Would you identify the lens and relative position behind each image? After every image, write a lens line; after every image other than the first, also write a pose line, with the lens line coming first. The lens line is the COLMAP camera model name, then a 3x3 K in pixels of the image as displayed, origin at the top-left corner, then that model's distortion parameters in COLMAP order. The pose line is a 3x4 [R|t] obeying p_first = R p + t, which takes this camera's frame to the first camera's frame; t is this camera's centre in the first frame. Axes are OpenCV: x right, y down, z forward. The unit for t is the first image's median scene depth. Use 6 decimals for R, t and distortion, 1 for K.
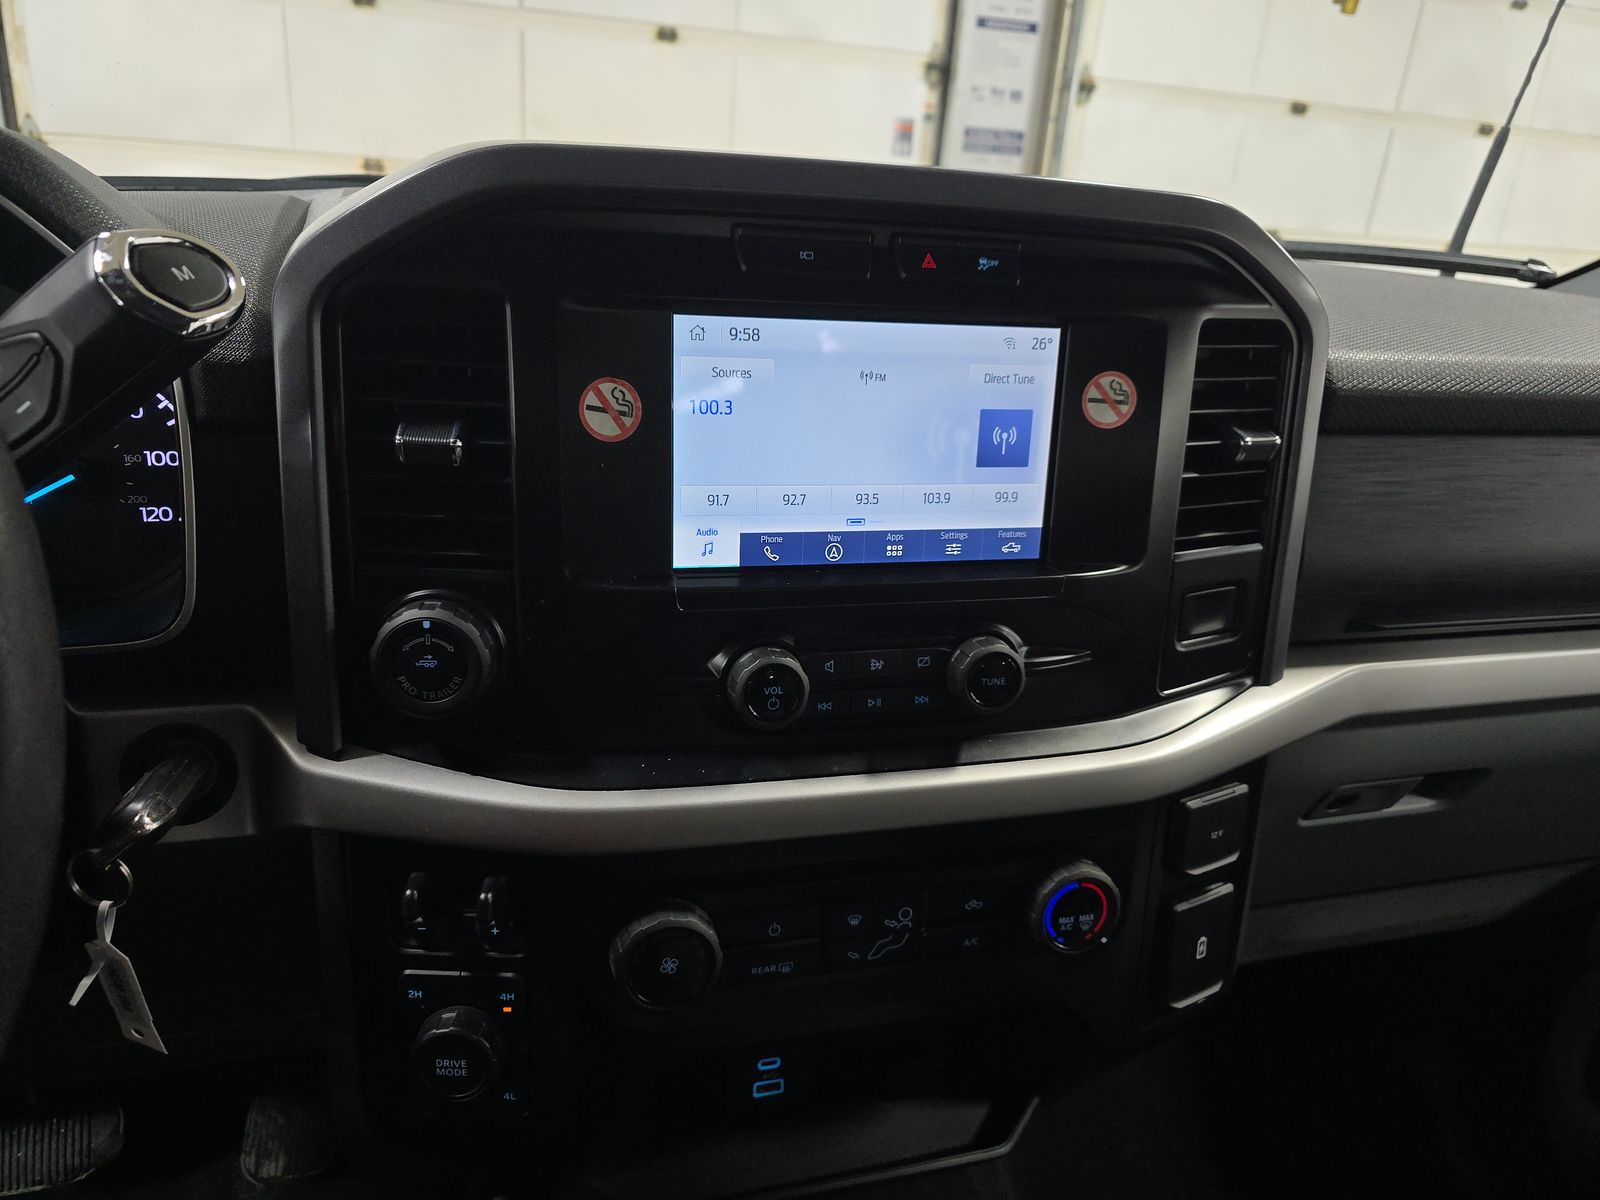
lens RADIAL K [[1086.2, 0, 794.0], [0, 1086.2, 609.8], [0, 0, 1]] dist [0.058896, -0.052775]
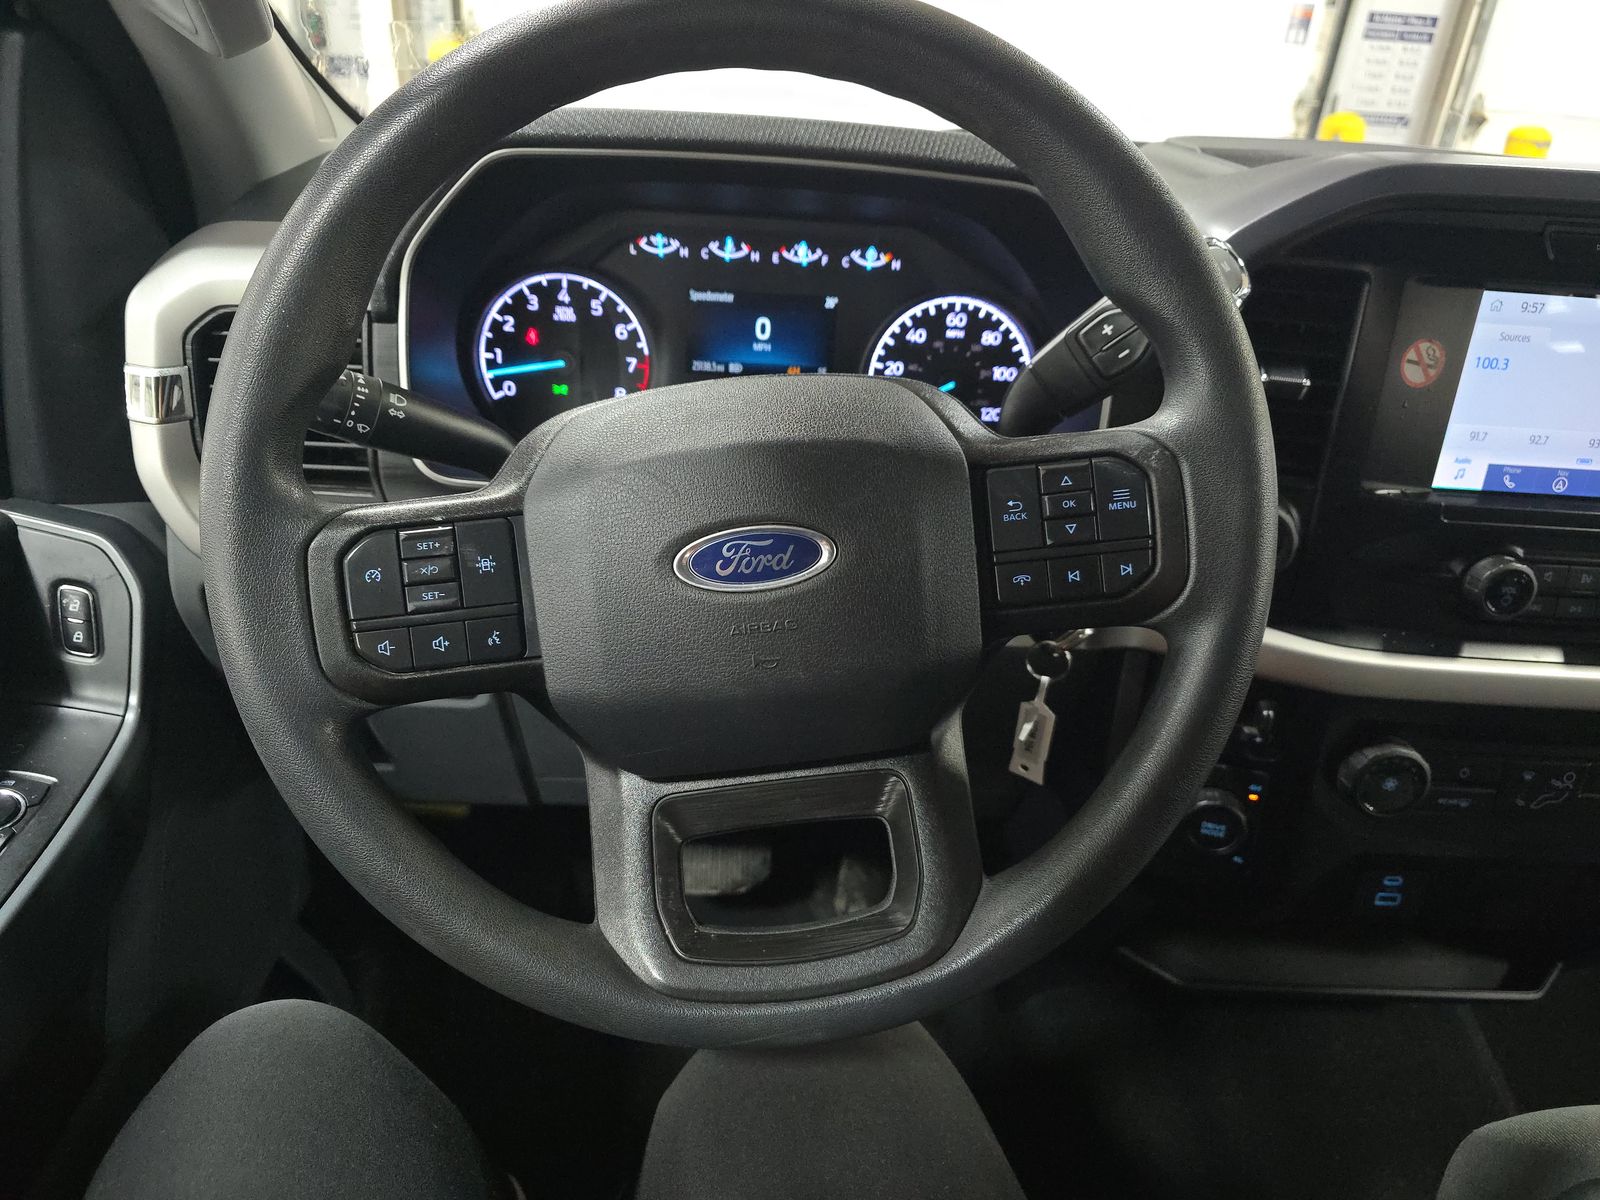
lens RADIAL K [[1086.2, 0, 794.0], [0, 1086.2, 609.8], [0, 0, 1]] dist [0.058896, -0.052775]
pose [[0.968996, 0.112654, -0.219902, -0.527112], [-0.091847, 0.990465, 0.102682, 0.040071], [0.229373, -0.079301, 0.970103, -0.442120]]
